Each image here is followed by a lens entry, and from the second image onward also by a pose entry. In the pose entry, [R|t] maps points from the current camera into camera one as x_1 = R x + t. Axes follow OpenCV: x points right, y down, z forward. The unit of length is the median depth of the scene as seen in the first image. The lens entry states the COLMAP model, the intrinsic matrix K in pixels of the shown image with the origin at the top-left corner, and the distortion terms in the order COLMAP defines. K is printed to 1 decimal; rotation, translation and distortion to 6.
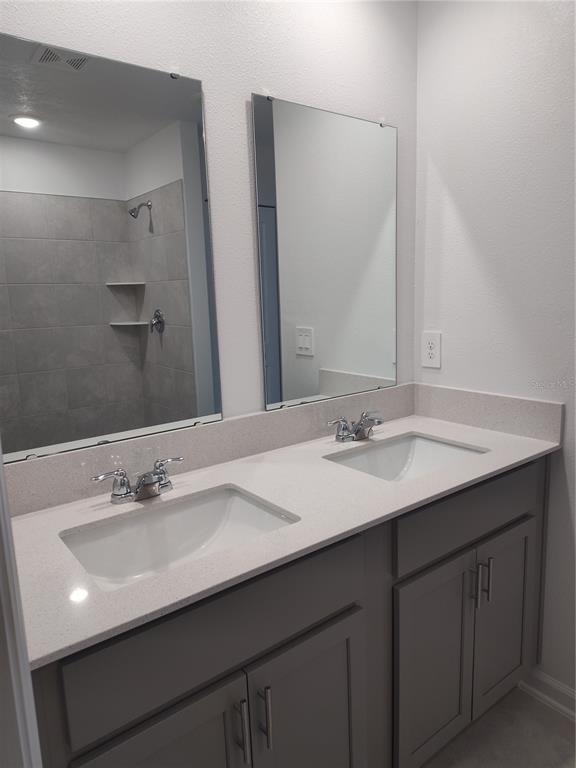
lens RADIAL K [[509.9, 0, 284.9], [0, 509.9, 379.3], [0, 0, 1]] dist [0.008257, -0.001005]
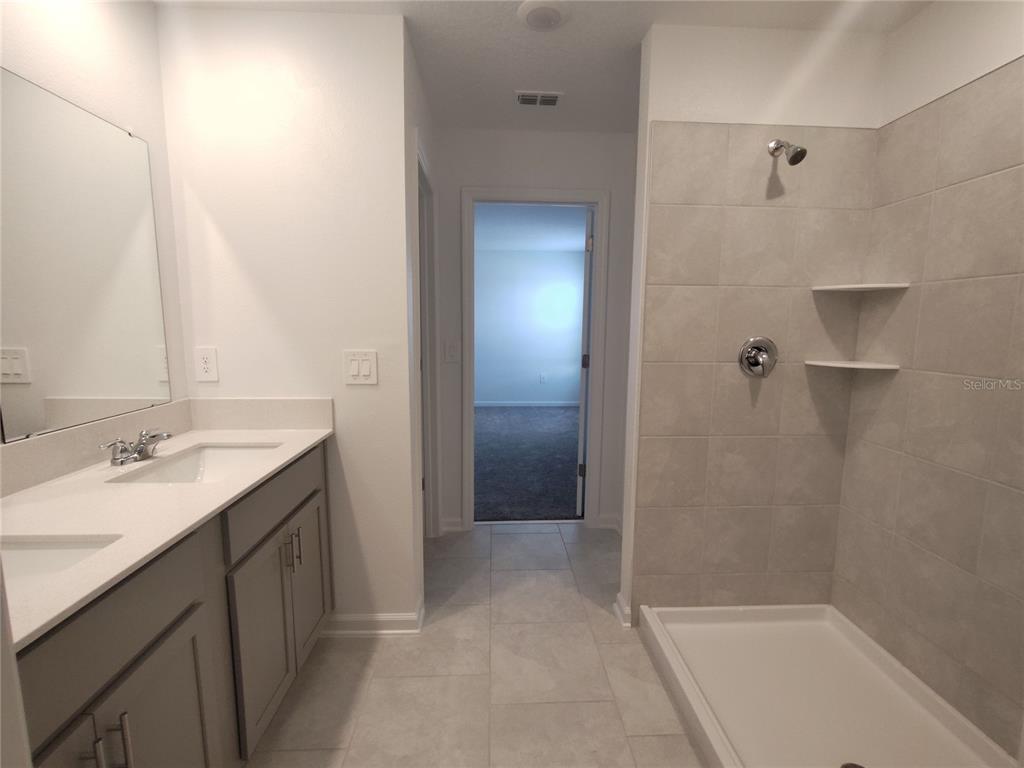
lens RADIAL K [[466.2, 0, 512.0], [0, 466.2, 384.0], [0, 0, 1]] dist [-0.007902, -0.000398]
pose [[0.568092, -0.073359, 0.819689, -0.159288], [0.111106, 0.993737, 0.011934, 0.045532], [-0.815430, 0.084293, 0.572685, -0.058065]]
